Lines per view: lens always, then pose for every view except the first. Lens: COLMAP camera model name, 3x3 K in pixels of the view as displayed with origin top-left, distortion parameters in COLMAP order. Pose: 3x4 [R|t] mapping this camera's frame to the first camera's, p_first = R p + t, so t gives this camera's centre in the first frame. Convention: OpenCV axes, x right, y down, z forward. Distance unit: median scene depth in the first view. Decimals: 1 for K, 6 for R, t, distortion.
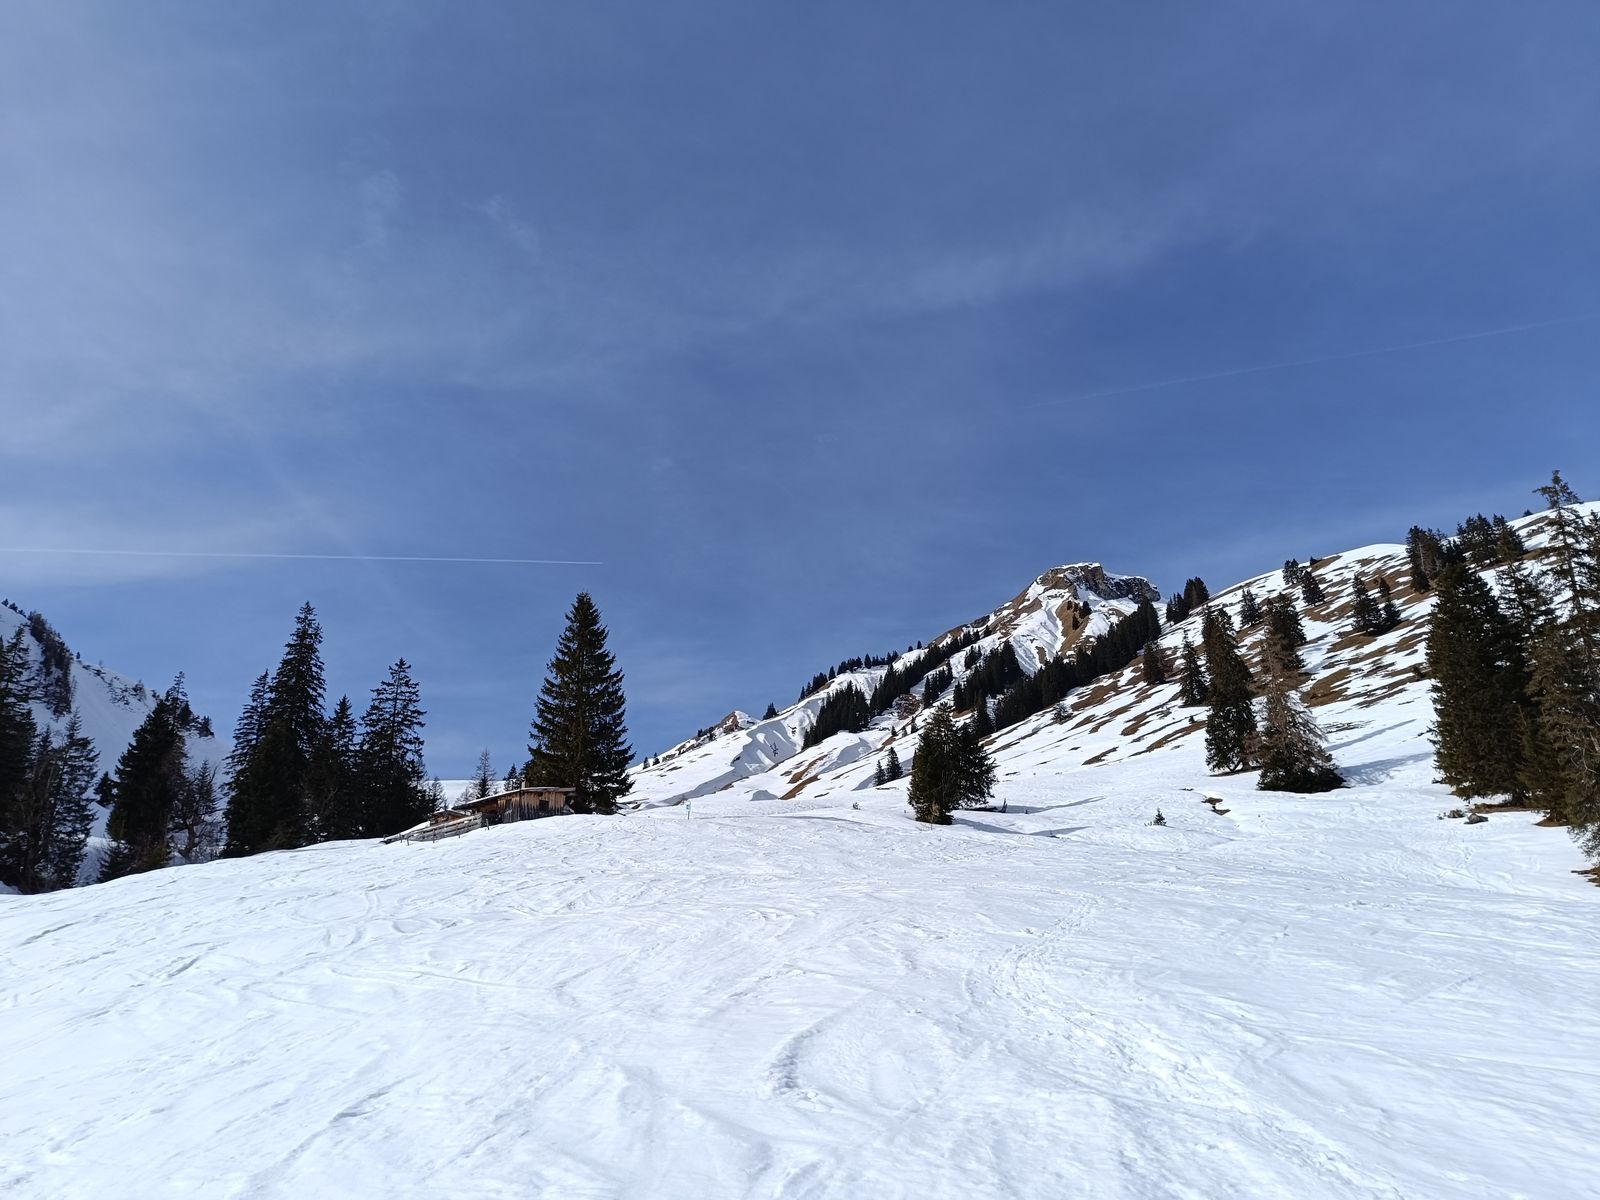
lens RADIAL K [[1119.8, 0, 802.7], [0, 1119.8, 602.7], [0, 0, 1]] dist [0.003753, -0.001142]
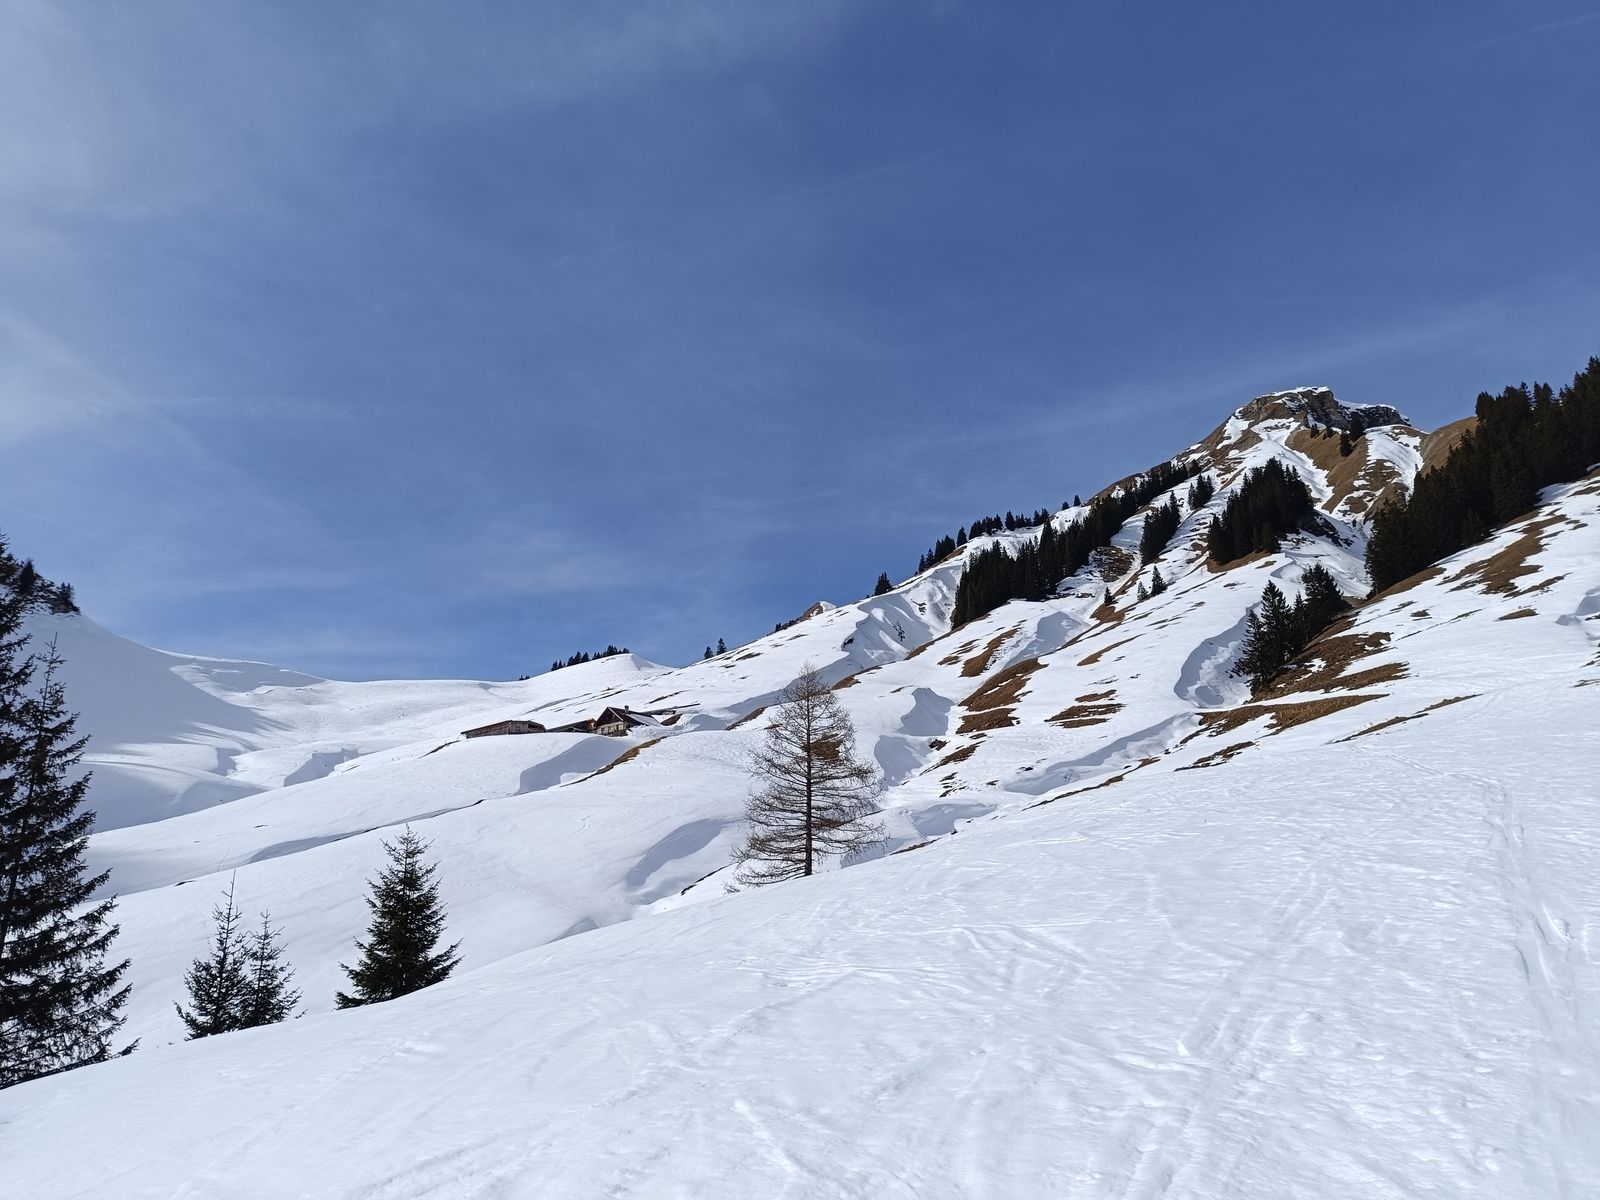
lens RADIAL K [[1119.8, 0, 798.9], [0, 1119.8, 599.2], [0, 0, 1]] dist [0.003753, -0.001142]
pose [[0.997740, -0.003168, -0.067118, -0.033511], [0.008267, 0.997086, 0.075830, 0.051326], [0.066682, -0.076213, 0.994859, 0.286807]]
